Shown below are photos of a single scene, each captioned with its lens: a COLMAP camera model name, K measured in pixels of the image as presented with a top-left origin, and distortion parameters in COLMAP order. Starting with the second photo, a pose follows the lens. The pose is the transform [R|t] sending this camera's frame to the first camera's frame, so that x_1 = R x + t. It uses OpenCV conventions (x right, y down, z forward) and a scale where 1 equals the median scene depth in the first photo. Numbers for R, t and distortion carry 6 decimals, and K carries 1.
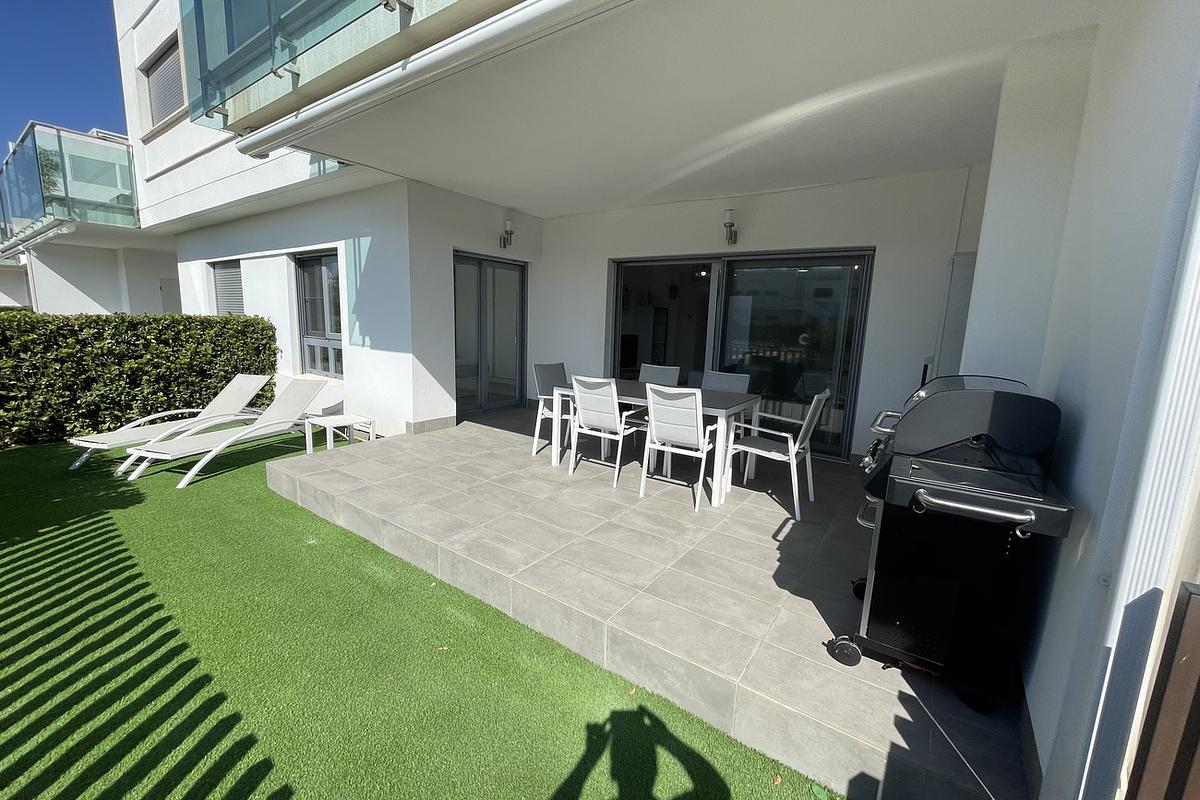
lens RADIAL K [[484.6, 0, 600.0], [0, 484.6, 400.0], [0, 0, 1]] dist [-0.001551, -0.000168]
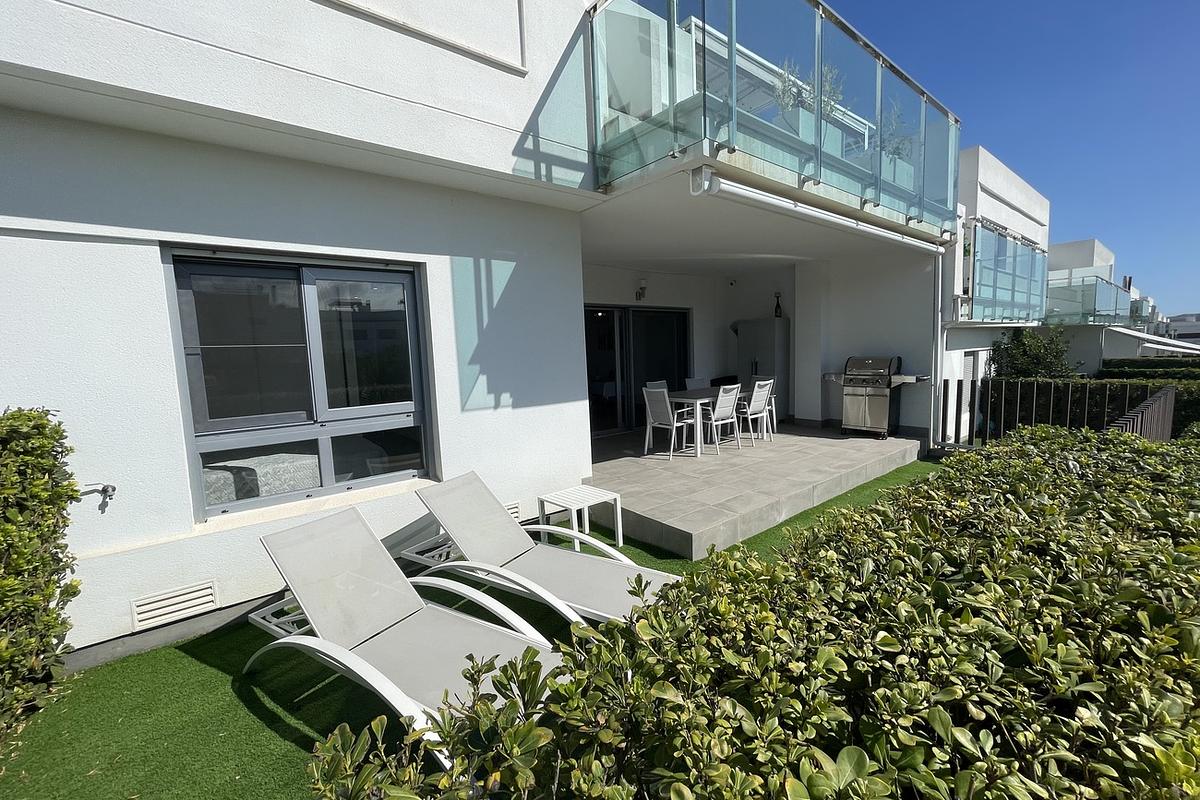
lens RADIAL K [[484.6, 0, 600.0], [0, 484.6, 400.0], [0, 0, 1]] dist [-0.001551, -0.000168]
pose [[0.267986, -0.142779, 0.952784, -1.153086], [0.201073, 0.975468, 0.089623, -0.159146], [-0.942206, 0.167562, 0.290121, 0.657997]]
